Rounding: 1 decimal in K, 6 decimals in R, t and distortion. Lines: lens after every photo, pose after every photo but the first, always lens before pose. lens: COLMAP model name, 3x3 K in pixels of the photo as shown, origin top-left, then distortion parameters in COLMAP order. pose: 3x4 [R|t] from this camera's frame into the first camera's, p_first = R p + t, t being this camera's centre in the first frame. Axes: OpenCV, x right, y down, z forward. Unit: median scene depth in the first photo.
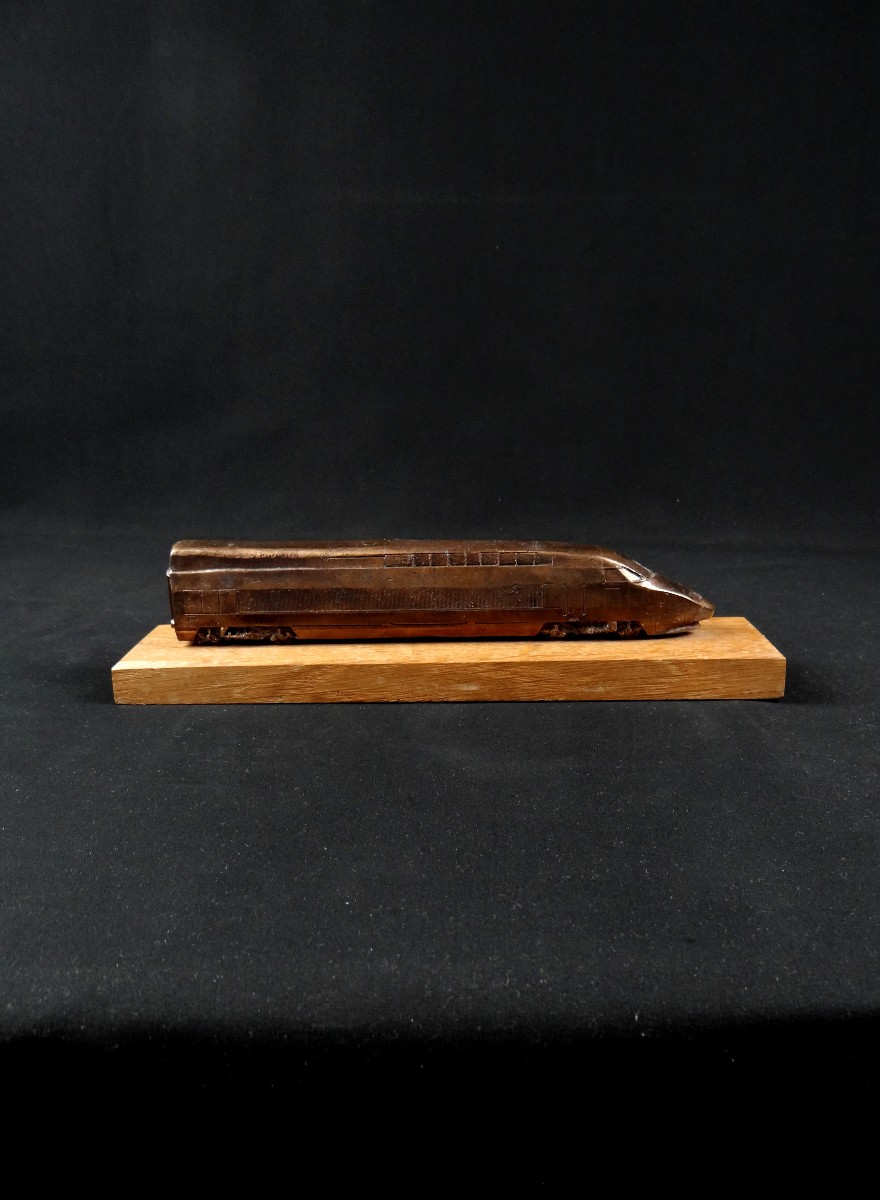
lens RADIAL K [[991.9, 0, 440.0], [0, 991.9, 600.0], [0, 0, 1]] dist [-0.005613, -0.009840]
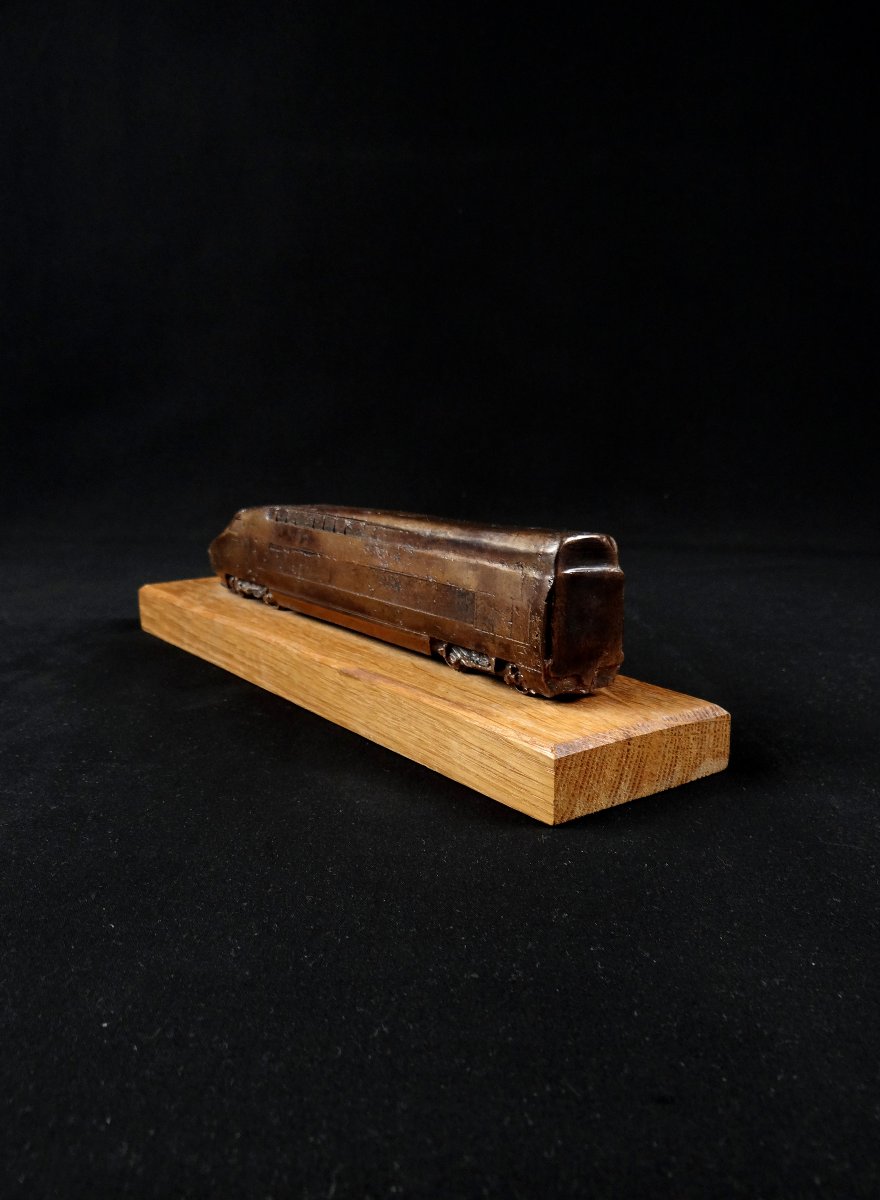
lens RADIAL K [[991.9, 0, 440.0], [0, 991.9, 600.0], [0, 0, 1]] dist [-0.005613, -0.009840]
pose [[0.999991, -0.000422, 0.004127, 0.111950], [0.000551, 0.999508, -0.031369, 0.064064], [-0.004112, 0.031371, 0.999499, 0.386128]]
